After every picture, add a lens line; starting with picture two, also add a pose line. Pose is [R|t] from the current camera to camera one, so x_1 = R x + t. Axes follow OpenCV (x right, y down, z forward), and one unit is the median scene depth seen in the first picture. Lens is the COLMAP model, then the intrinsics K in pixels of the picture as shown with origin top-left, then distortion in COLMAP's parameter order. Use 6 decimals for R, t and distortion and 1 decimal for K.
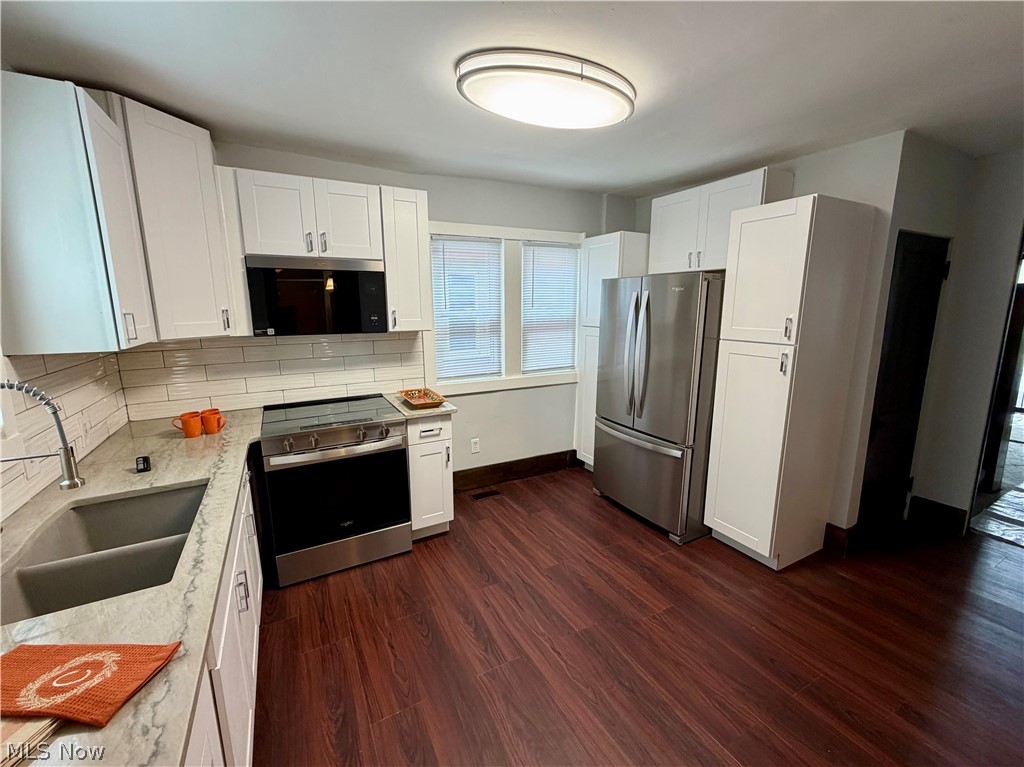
lens RADIAL K [[415.9, 0, 510.1], [0, 415.9, 383.3], [0, 0, 1]] dist [-0.000525, -0.000182]
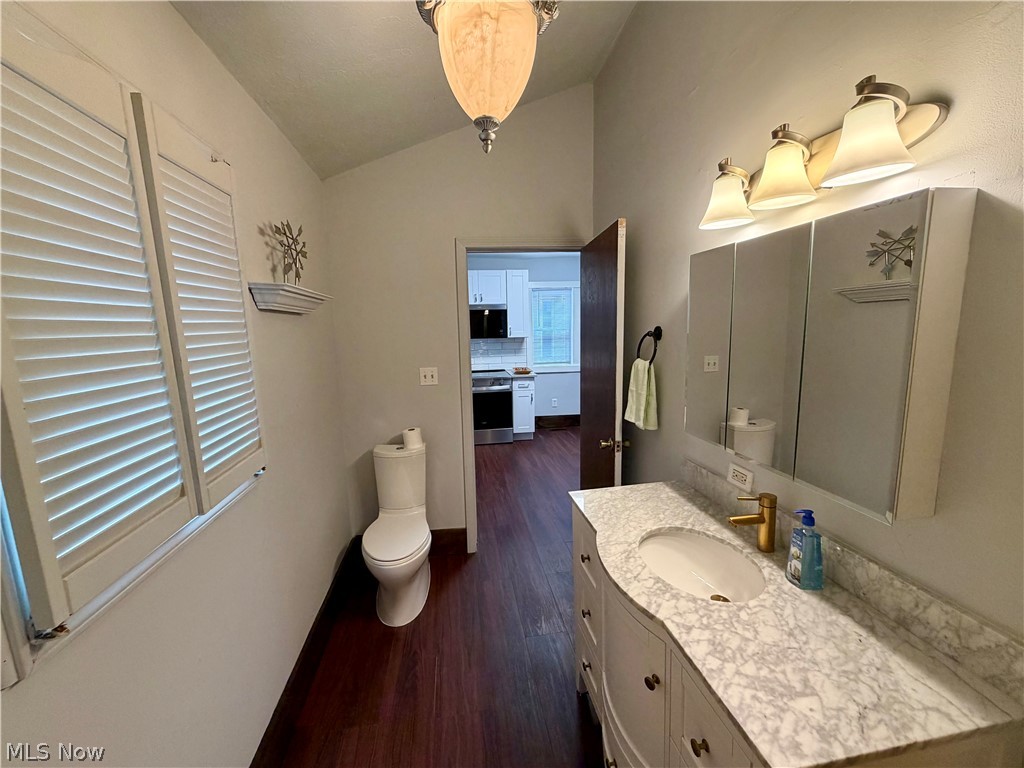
lens RADIAL K [[415.9, 0, 515.0], [0, 415.9, 384.9], [0, 0, 1]] dist [-0.000525, -0.000182]
pose [[0.941110, 0.037732, -0.335990, 0.462852], [-0.047912, 0.998608, -0.022057, 0.160796], [0.334690, 0.036856, 0.941607, -0.968599]]
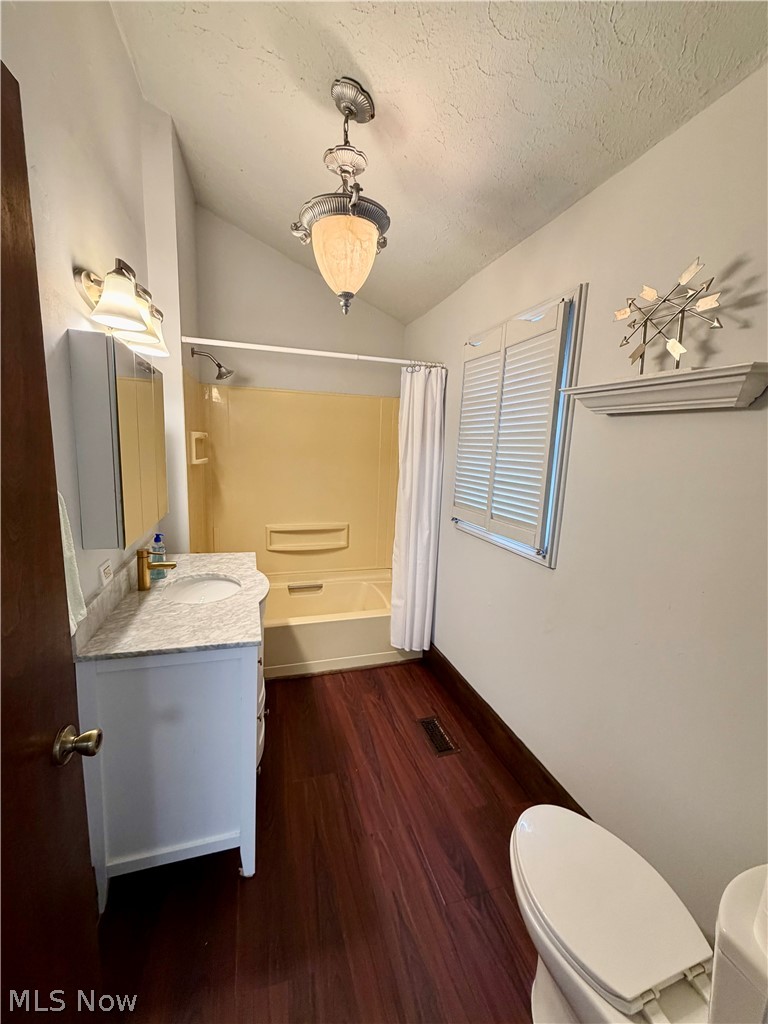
lens RADIAL K [[415.9, 0, 386.7], [0, 415.9, 511.4], [0, 0, 1]] dist [-0.000525, -0.000182]
pose [[-0.981447, -0.057644, 0.182865, -0.389900], [0.005709, 0.944529, 0.328379, -0.220394], [-0.191651, 0.323331, -0.926675, 1.437897]]
